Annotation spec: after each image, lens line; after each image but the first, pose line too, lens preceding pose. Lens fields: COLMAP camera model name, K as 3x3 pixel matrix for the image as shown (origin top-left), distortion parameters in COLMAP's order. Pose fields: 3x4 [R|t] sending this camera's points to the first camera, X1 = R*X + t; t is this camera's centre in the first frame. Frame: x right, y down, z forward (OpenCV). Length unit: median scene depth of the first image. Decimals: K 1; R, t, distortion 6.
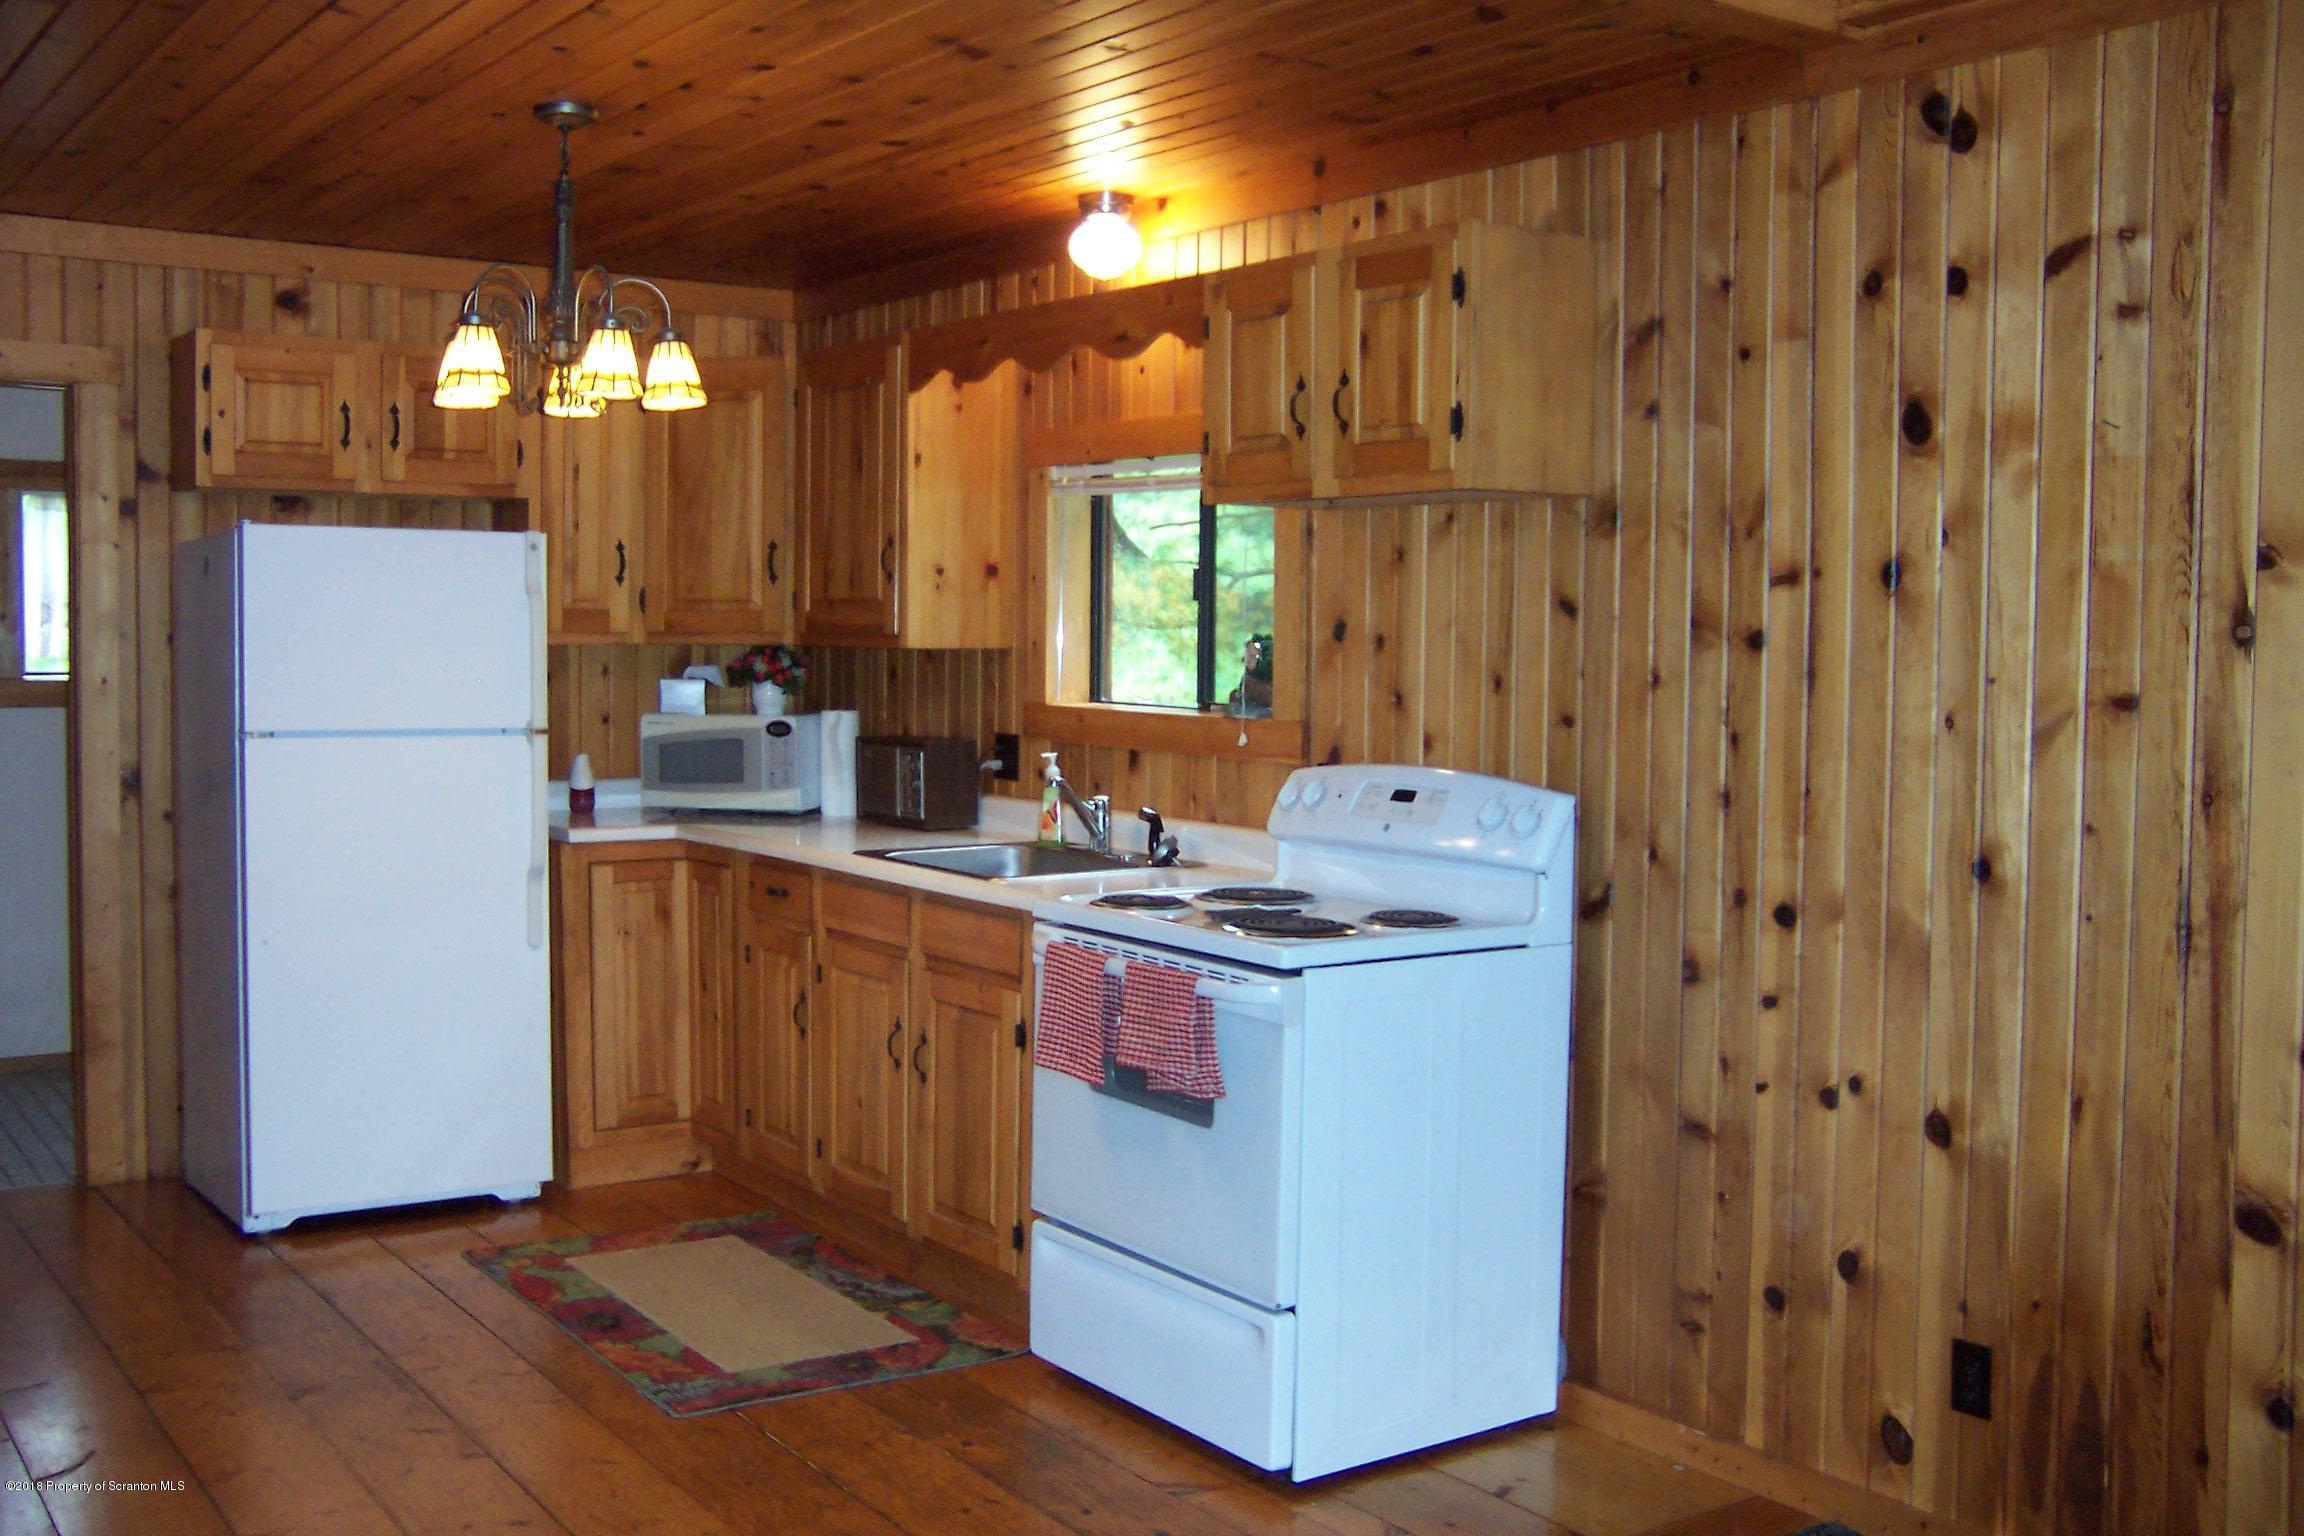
lens RADIAL K [[2256.8, 0, 1140.1], [0, 2256.8, 738.0], [0, 0, 1]] dist [-0.164864, 0.255243]
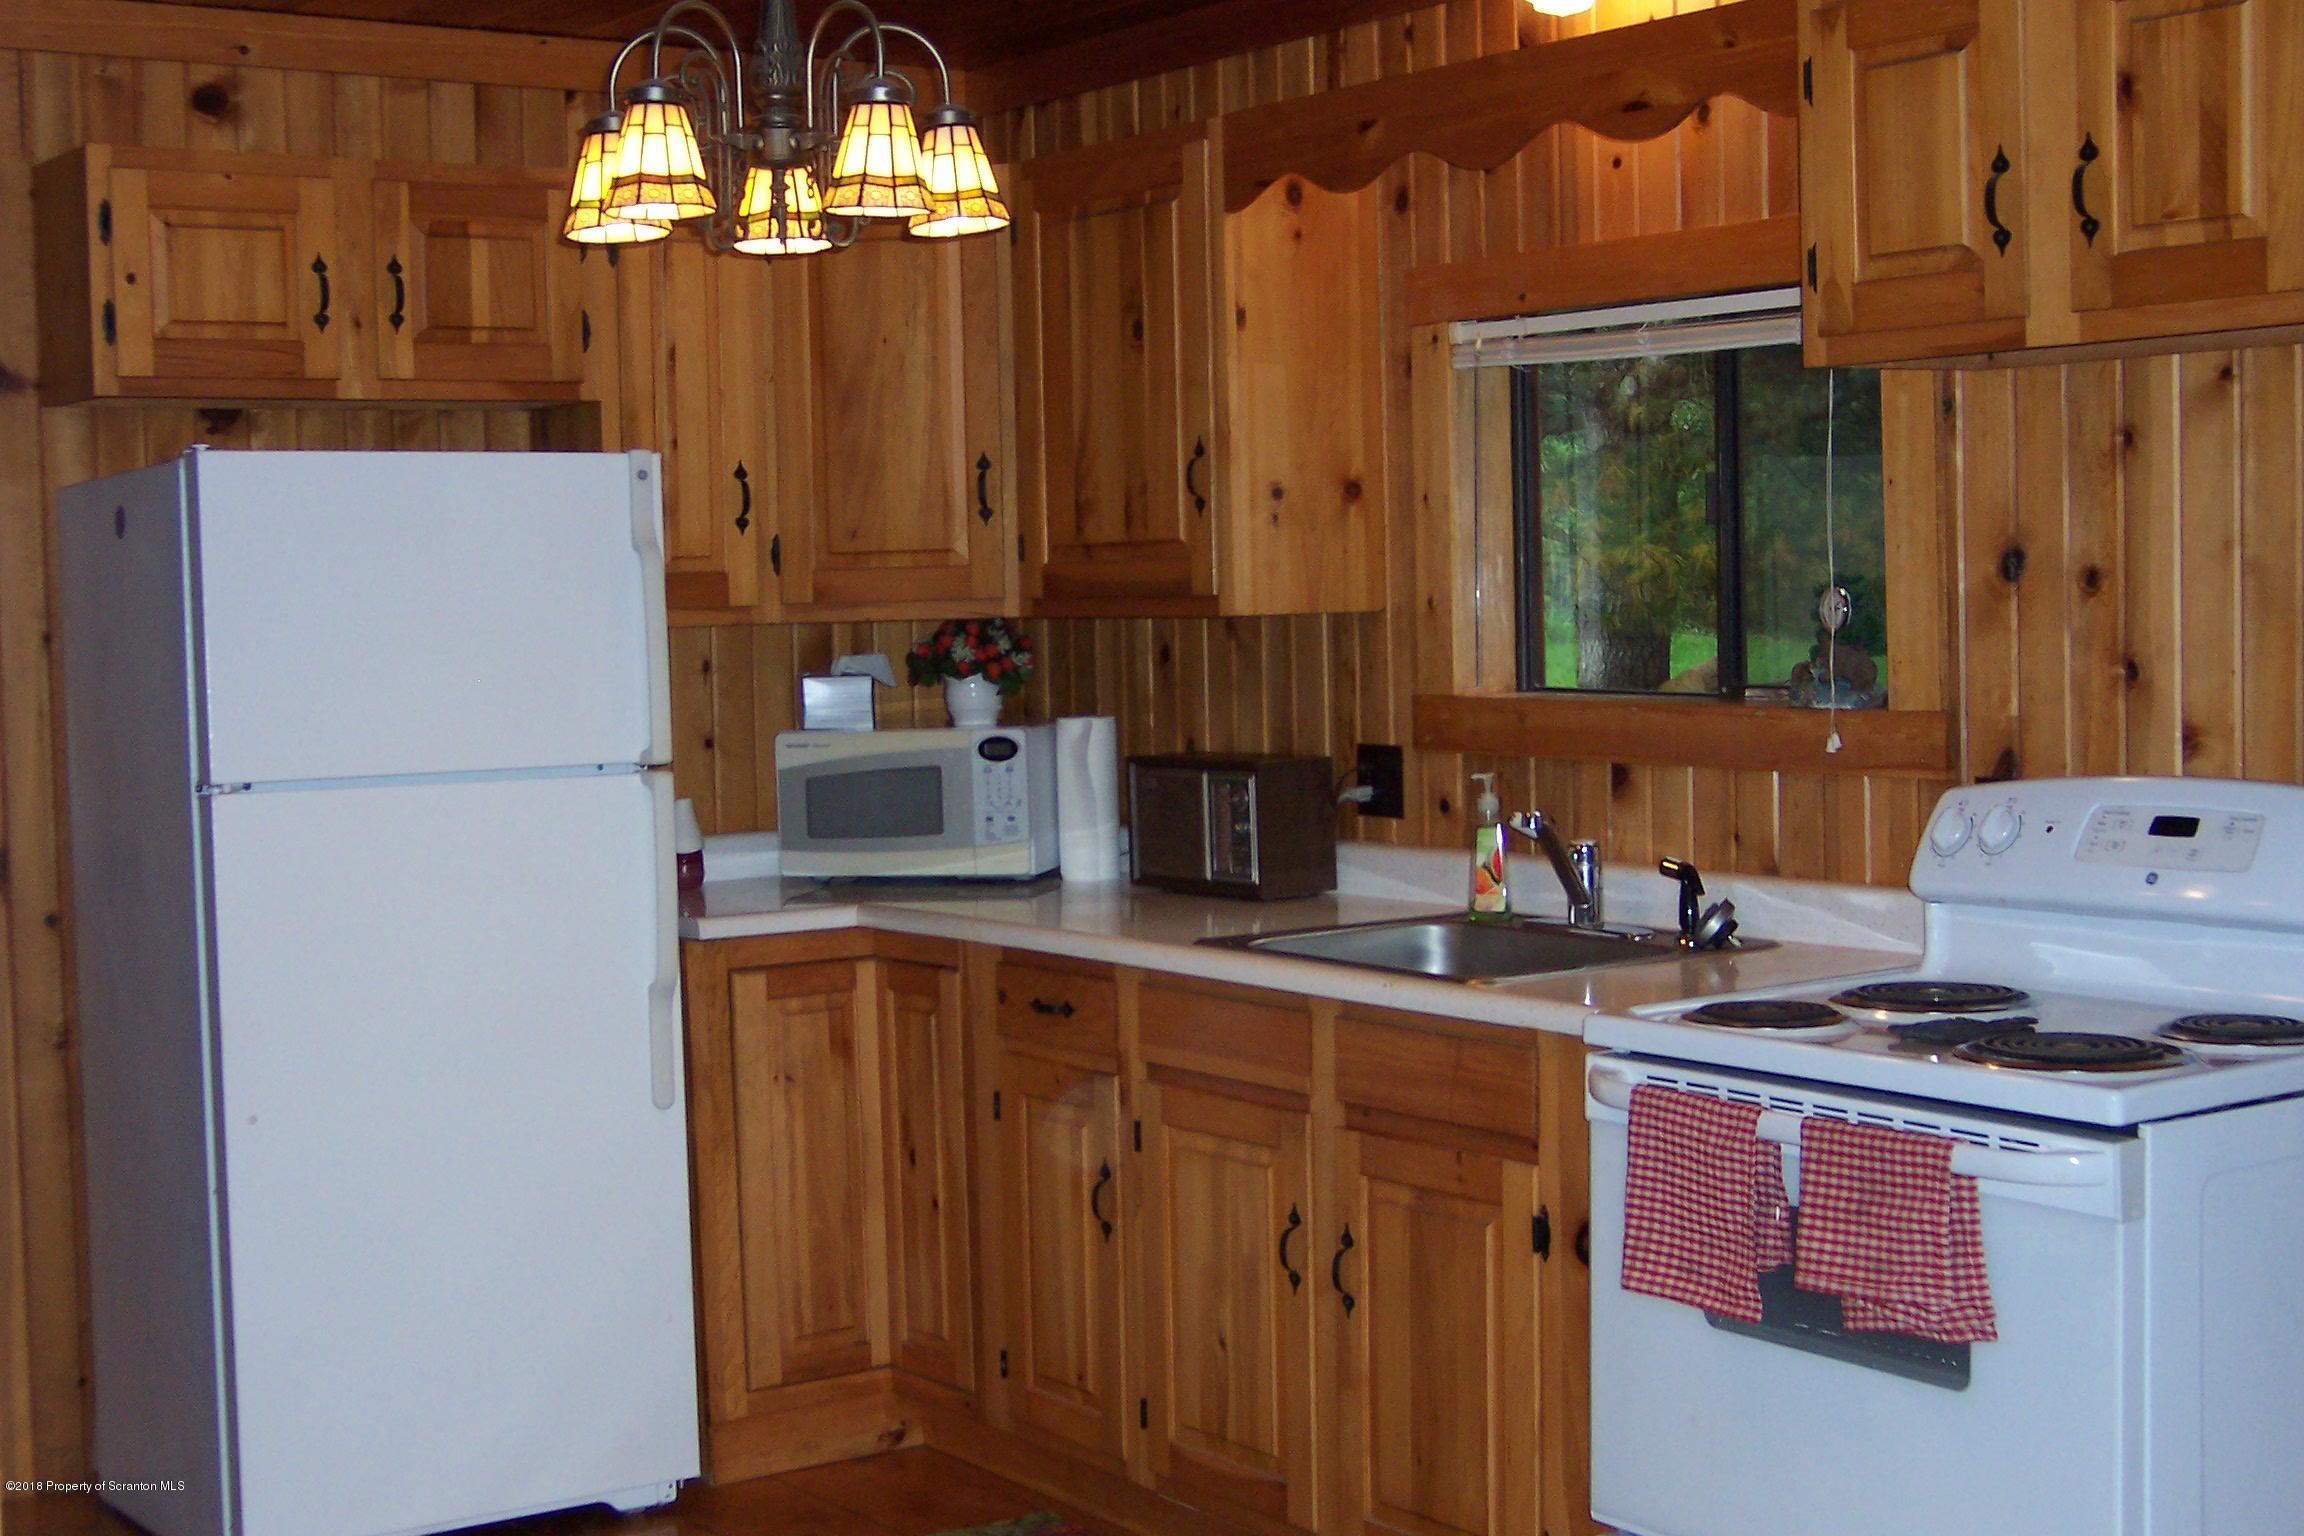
lens RADIAL K [[3193.7, 0, 1152.9], [0, 3193.7, 733.7], [0, 0, 1]] dist [-0.100186, 0.320897]
pose [[0.999337, -0.033954, -0.013122, -0.114655], [0.033940, 0.999423, -0.001300, -0.006160], [0.013159, 0.000854, 0.999913, 0.097787]]
